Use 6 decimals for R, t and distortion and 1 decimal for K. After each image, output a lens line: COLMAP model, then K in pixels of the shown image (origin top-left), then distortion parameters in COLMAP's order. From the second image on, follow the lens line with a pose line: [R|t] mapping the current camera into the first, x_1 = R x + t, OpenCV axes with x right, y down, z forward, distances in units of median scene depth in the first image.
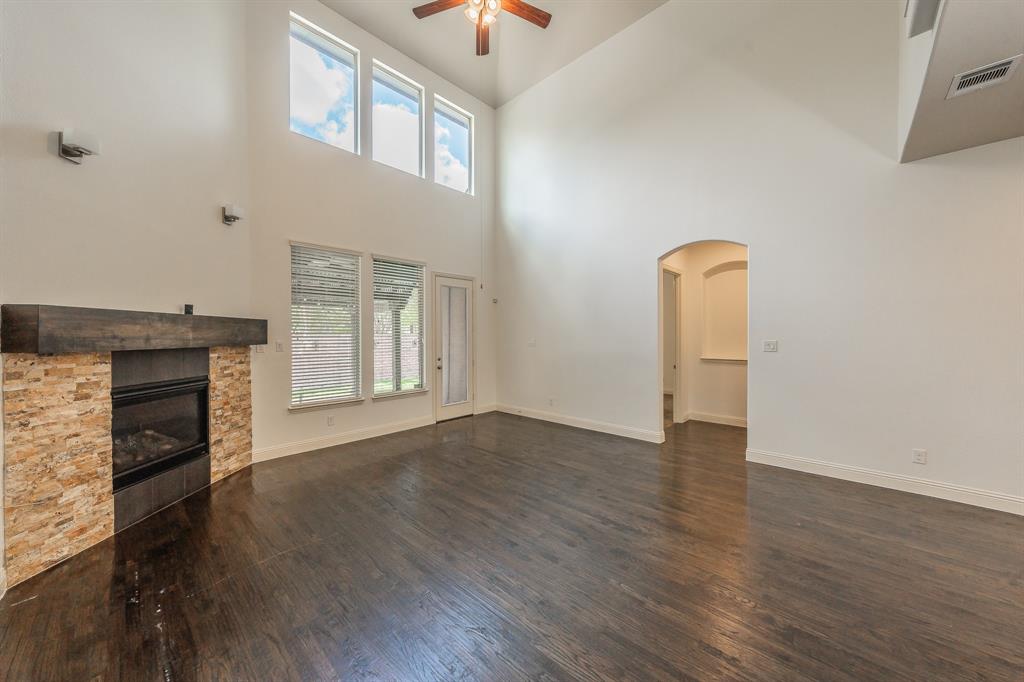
lens RADIAL K [[362.3, 0, 509.2], [0, 362.3, 336.7], [0, 0, 1]] dist [-0.000539, -0.000066]
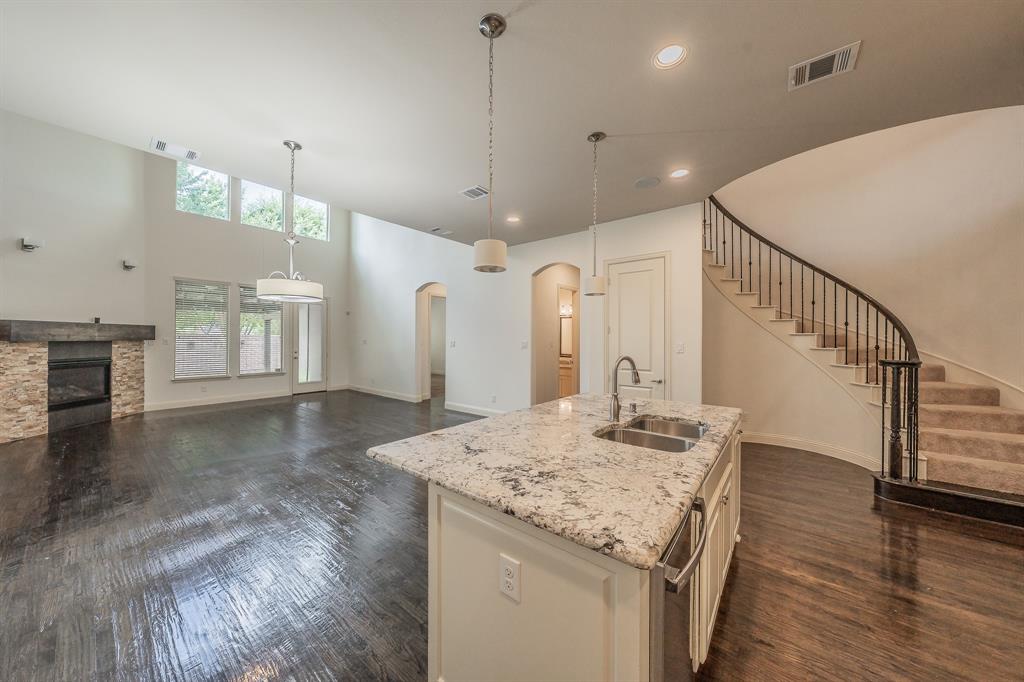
lens RADIAL K [[342.4, 0, 507.7], [0, 342.4, 337.2], [0, 0, 1]] dist [0.000363, 0.000144]
pose [[0.997071, 0.009348, 0.075906, 1.081127], [-0.008754, 0.999928, -0.008159, 0.007605], [-0.075977, 0.007471, 0.997082, -0.907813]]
